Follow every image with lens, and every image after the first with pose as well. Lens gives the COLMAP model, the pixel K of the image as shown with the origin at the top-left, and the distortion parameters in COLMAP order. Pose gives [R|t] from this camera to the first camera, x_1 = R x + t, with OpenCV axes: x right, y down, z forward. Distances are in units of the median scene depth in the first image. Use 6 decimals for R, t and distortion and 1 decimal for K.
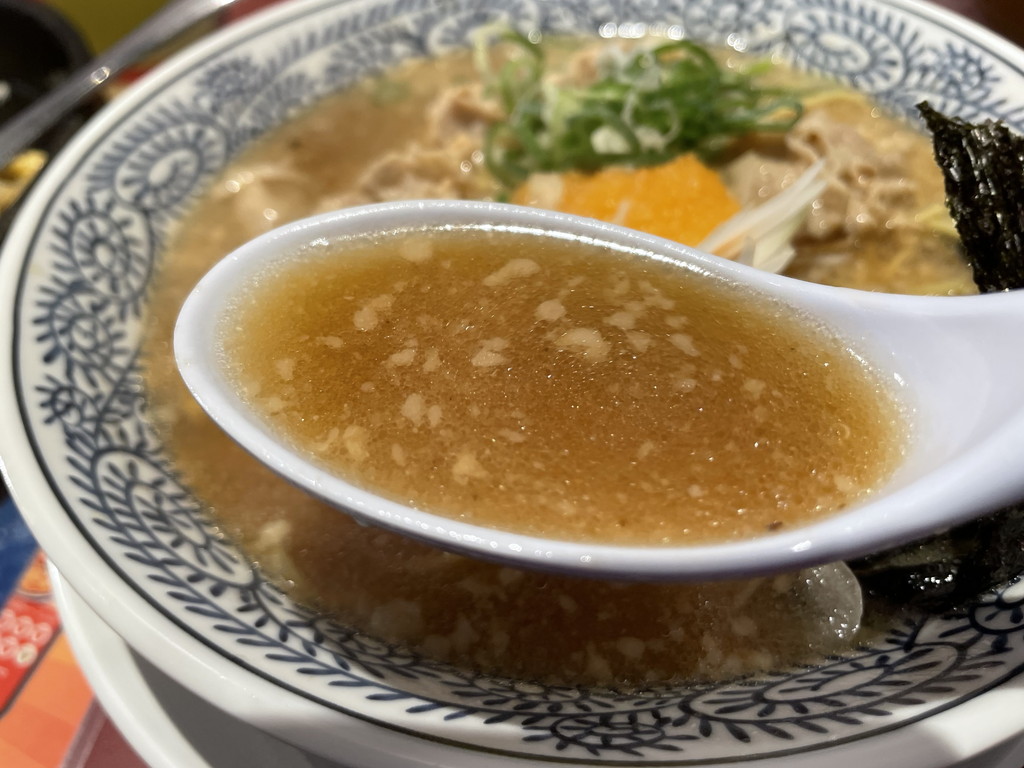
lens RADIAL K [[777.7, 0, 512.0], [0, 777.7, 384.0], [0, 0, 1]] dist [0.032112, -0.098222]
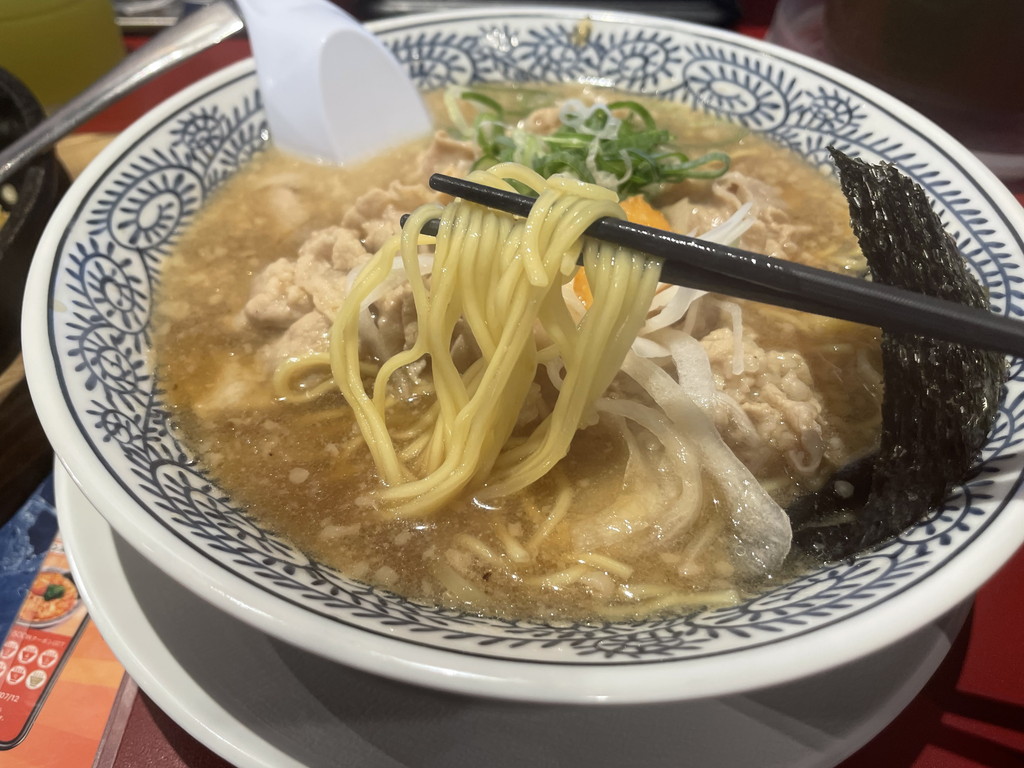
lens RADIAL K [[765.4, 0, 497.3], [0, 765.4, 382.0], [0, 0, 1]] dist [0.044749, -0.096524]
pose [[0.989377, -0.059765, 0.132522, -0.160725], [0.064881, 0.997292, -0.034625, 0.034939], [-0.130094, 0.042856, 0.990575, -0.144461]]
